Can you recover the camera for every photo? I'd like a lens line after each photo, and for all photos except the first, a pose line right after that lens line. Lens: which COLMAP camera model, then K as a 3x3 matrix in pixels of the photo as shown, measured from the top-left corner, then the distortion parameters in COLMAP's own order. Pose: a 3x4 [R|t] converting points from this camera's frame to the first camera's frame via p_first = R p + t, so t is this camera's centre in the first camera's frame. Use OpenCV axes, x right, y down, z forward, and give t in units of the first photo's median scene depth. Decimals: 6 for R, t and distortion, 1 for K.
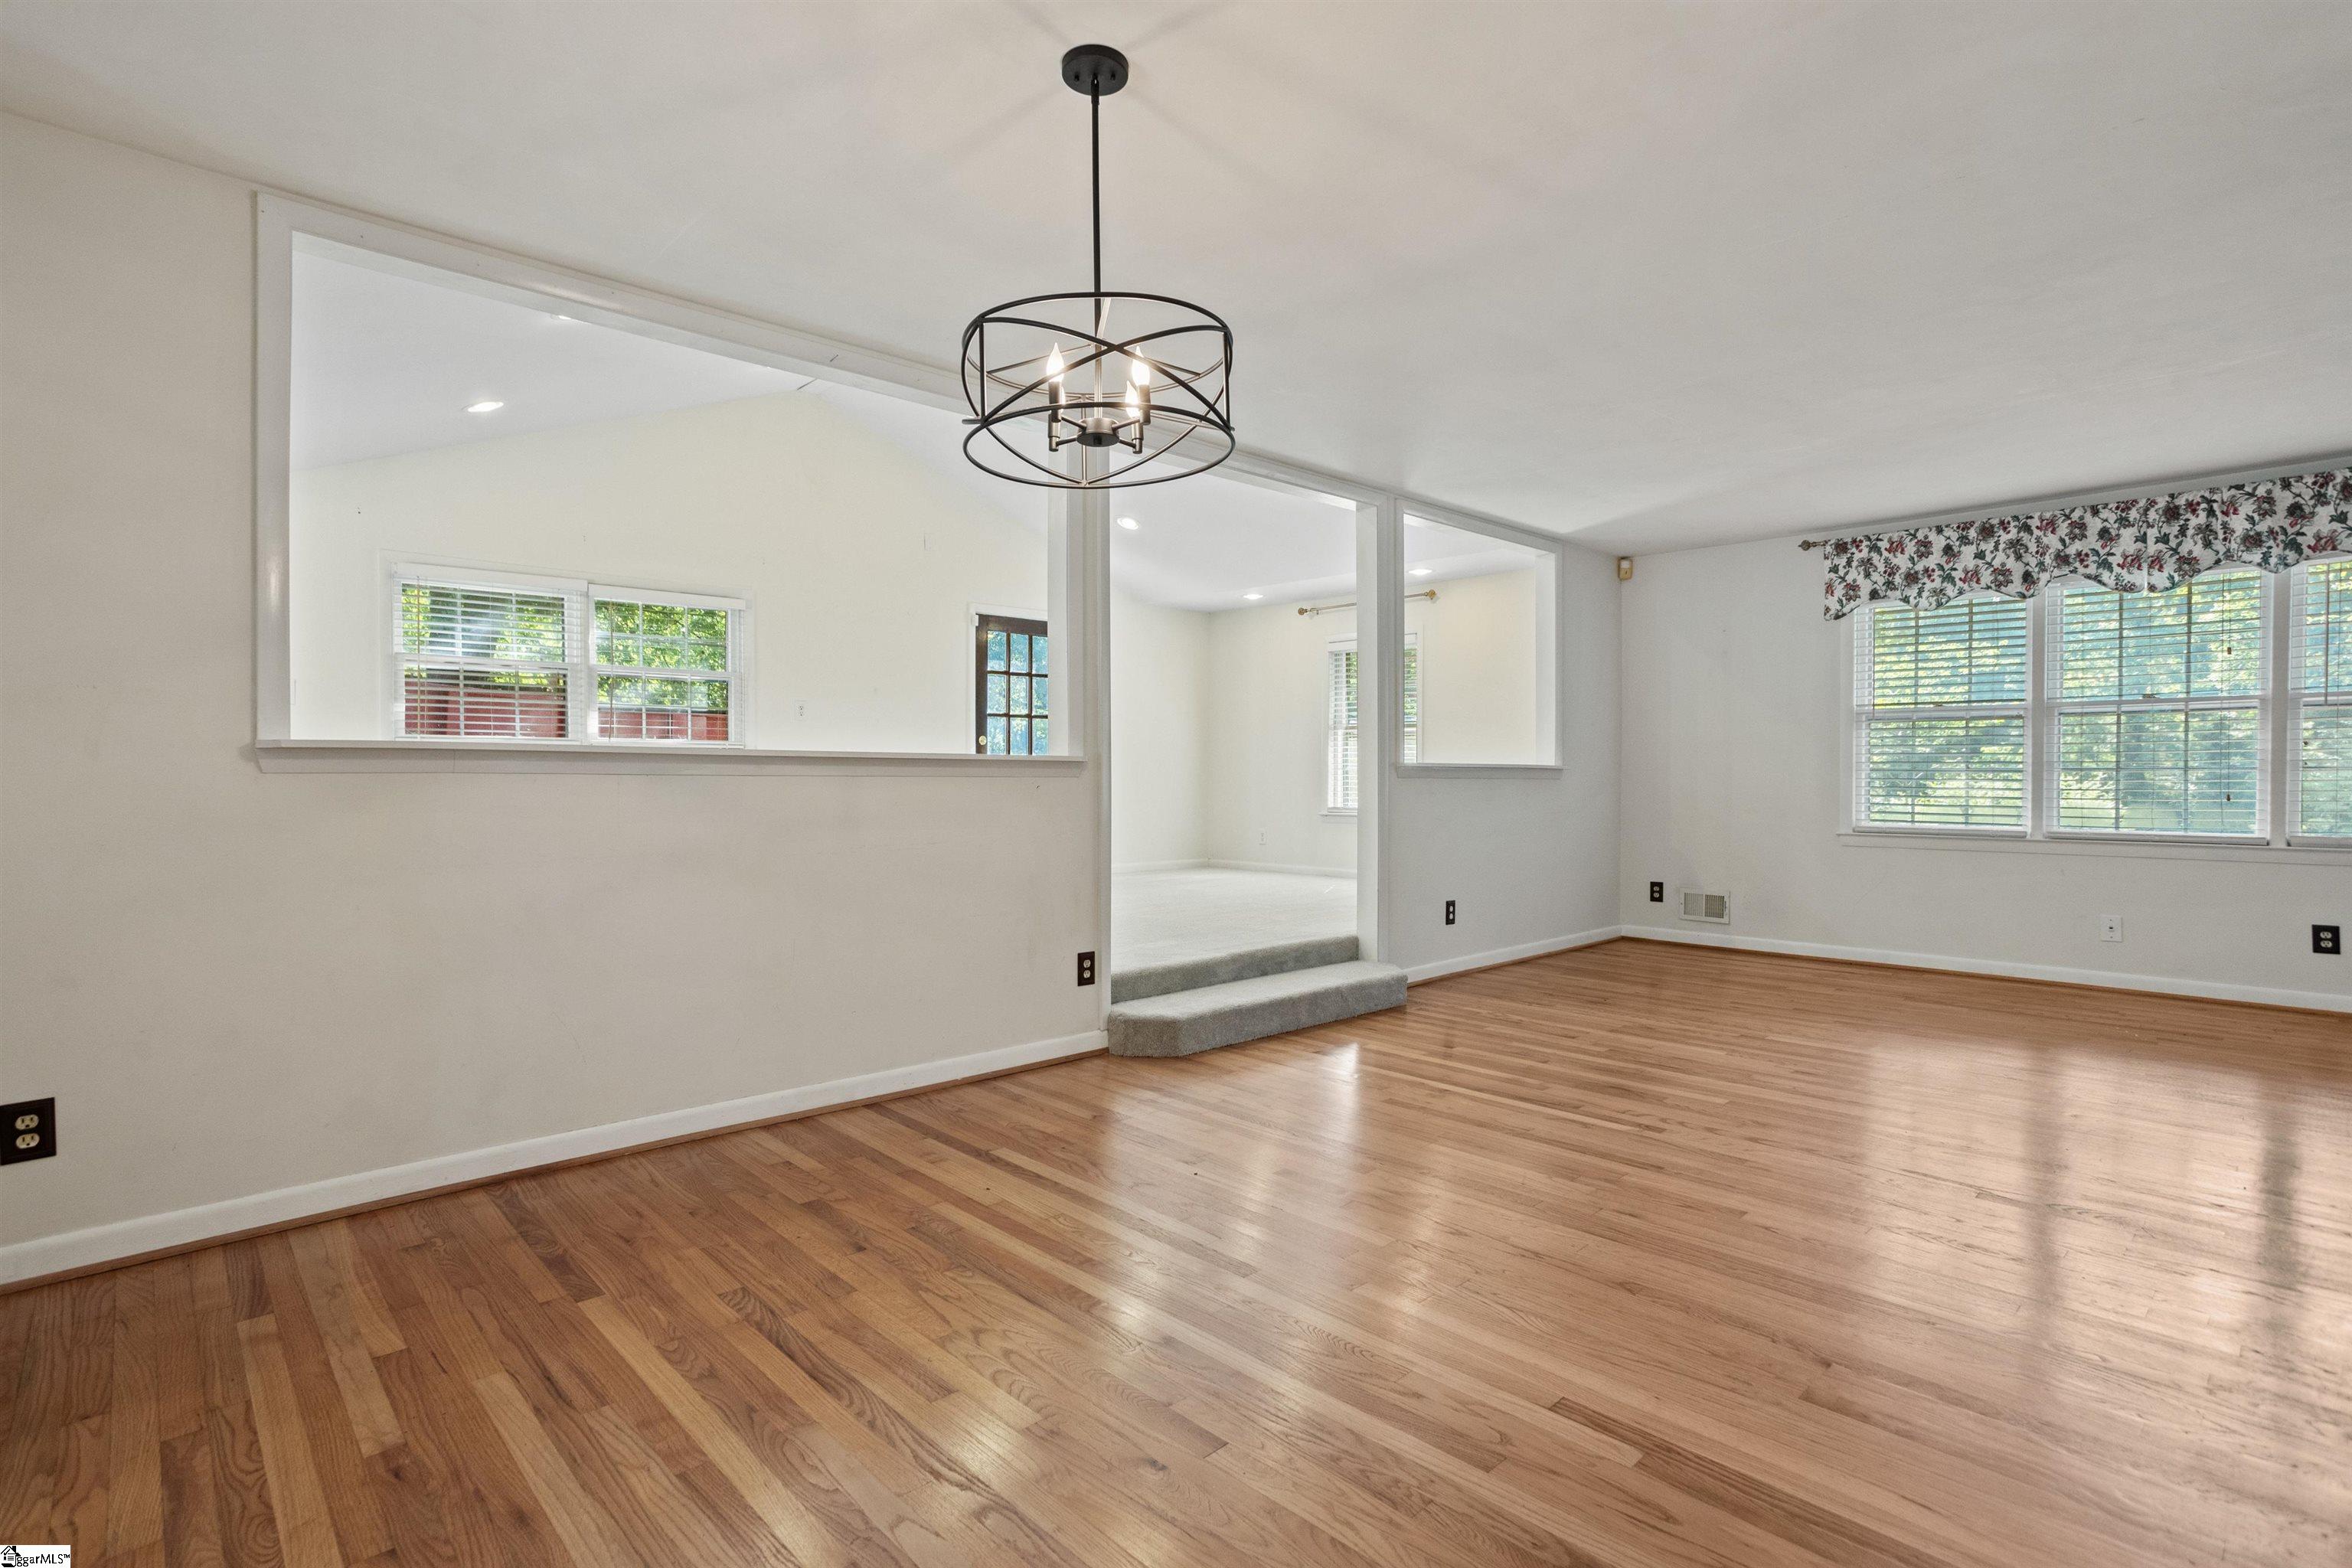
lens RADIAL K [[1143.4, 0, 1146.7], [0, 1143.4, 780.8], [0, 0, 1]] dist [-0.041721, 0.031222]
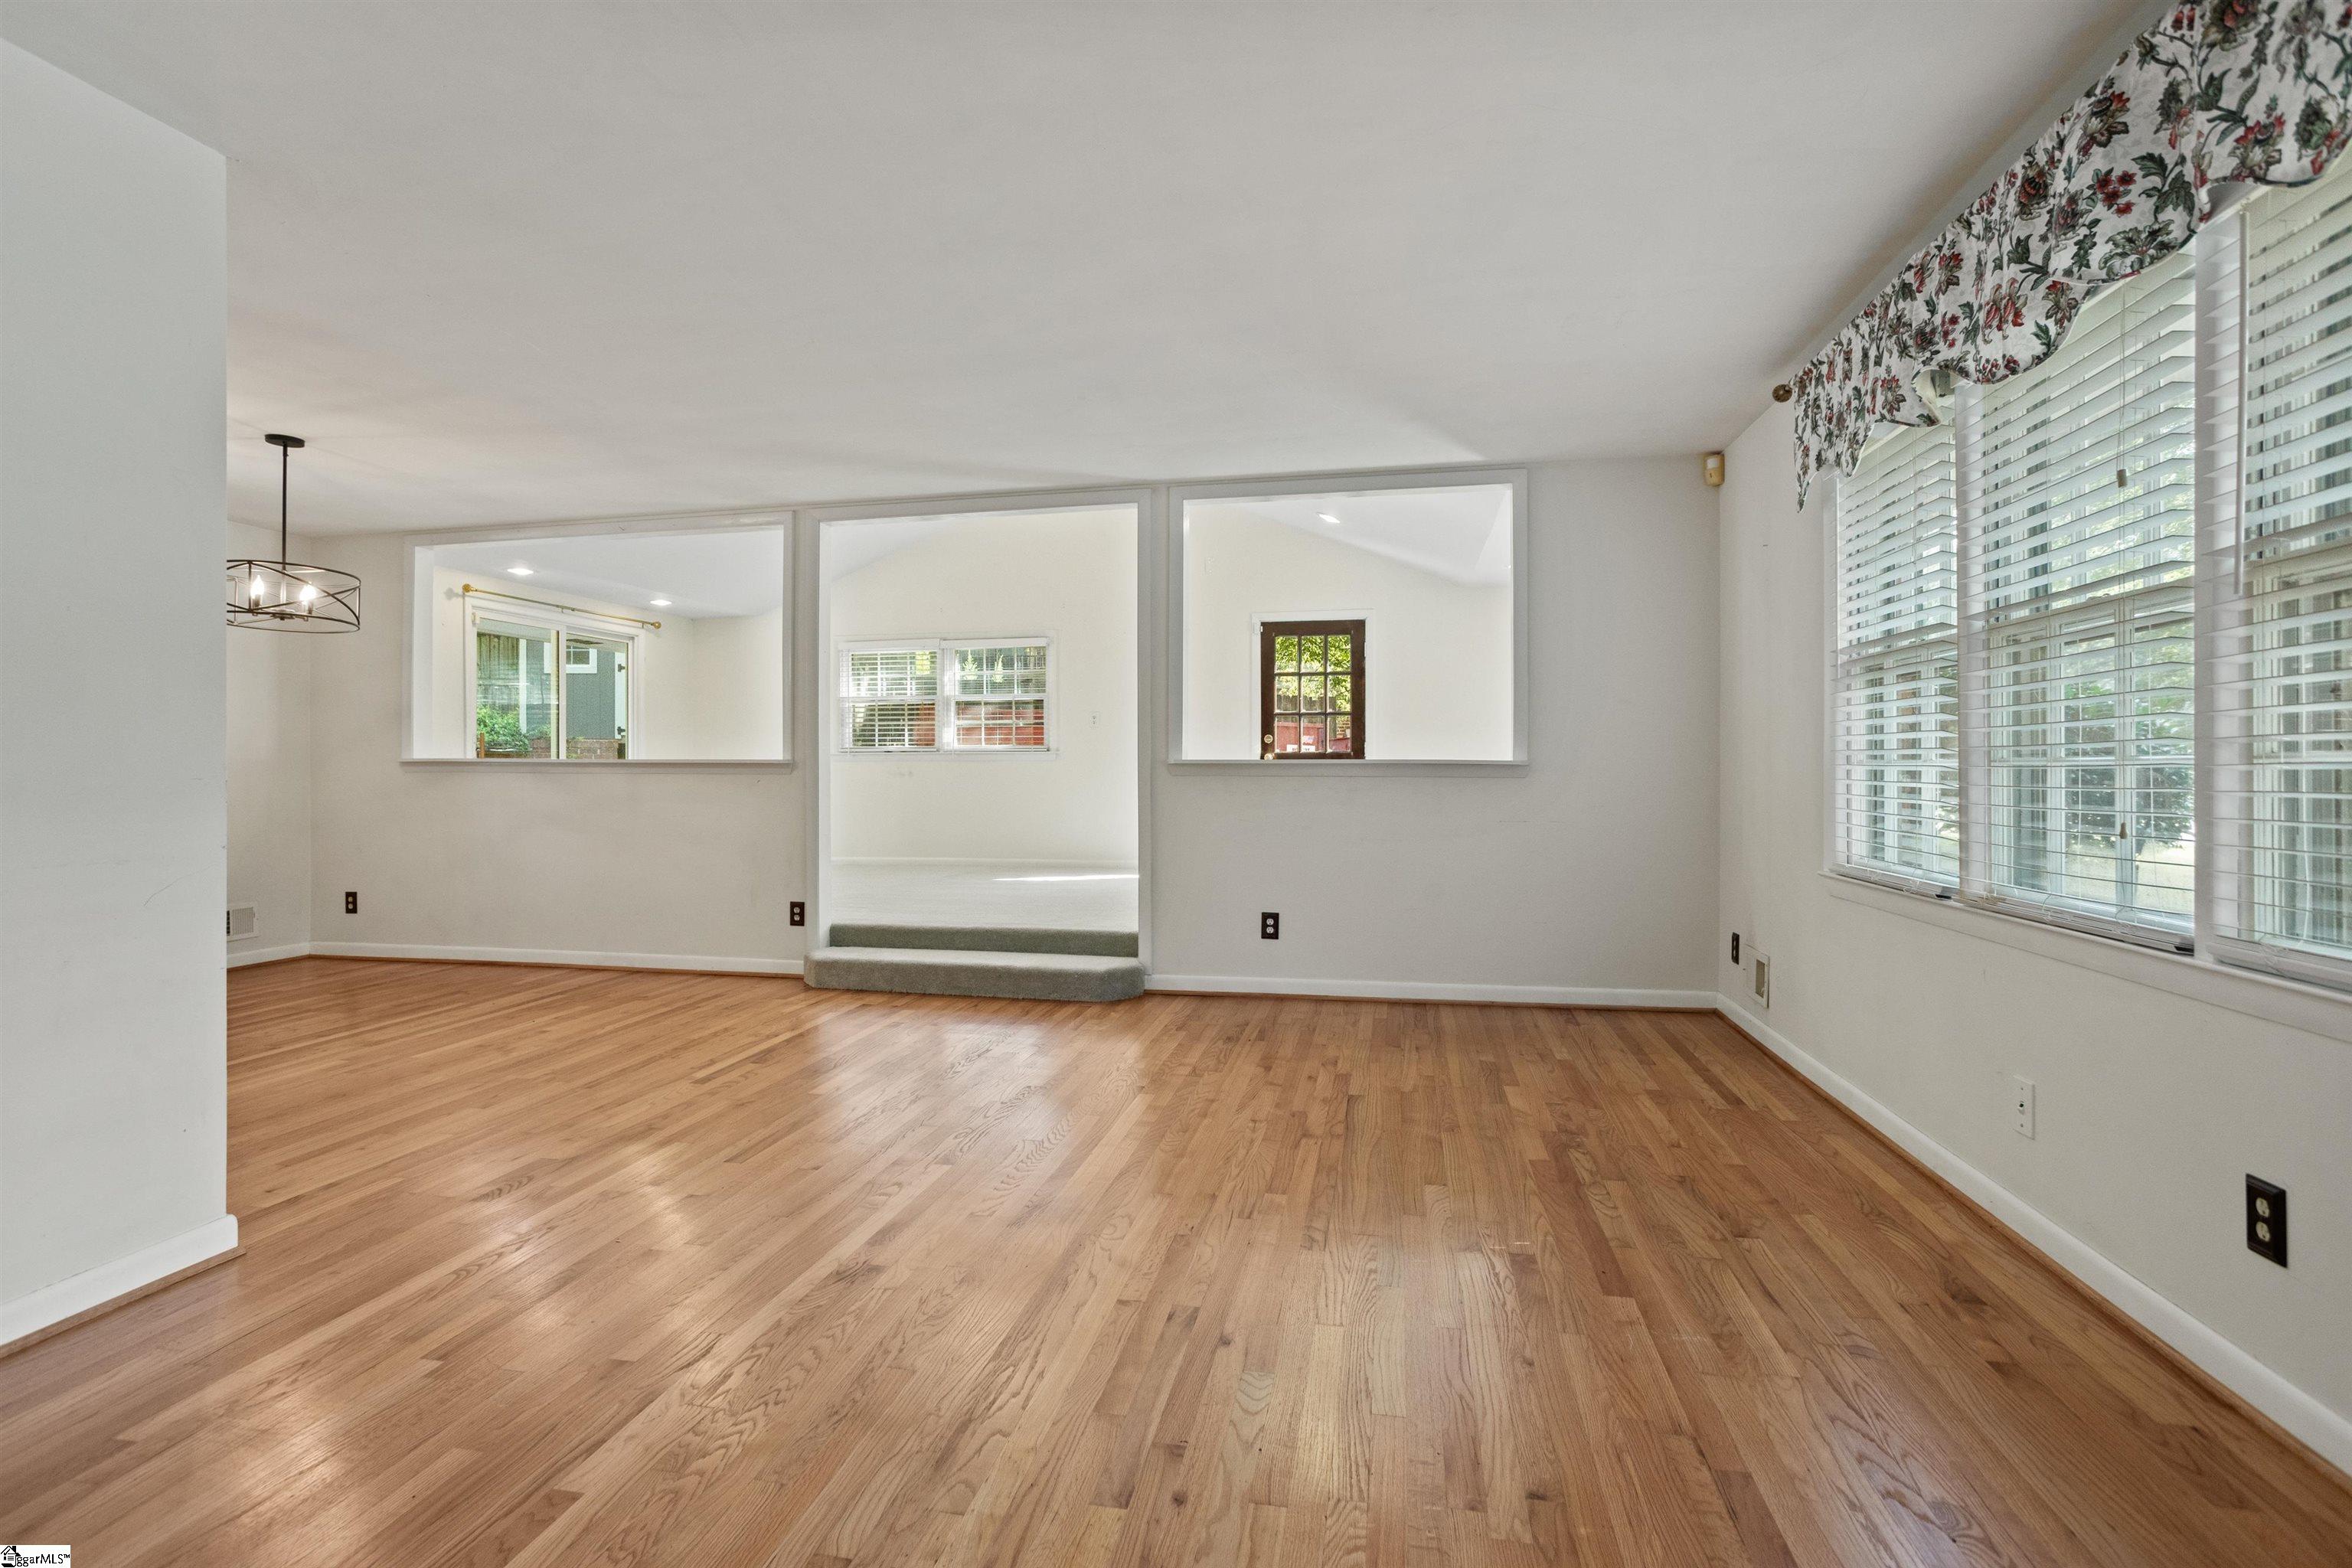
lens RADIAL K [[1147.2, 0, 1156.0], [0, 1147.2, 766.1], [0, 0, 1]] dist [-0.045143, 0.031930]
pose [[0.576022, -0.003203, -0.817428, 1.020495], [-0.002552, 0.999980, -0.005716, -0.004913], [0.817430, 0.005378, 0.576003, 0.435222]]
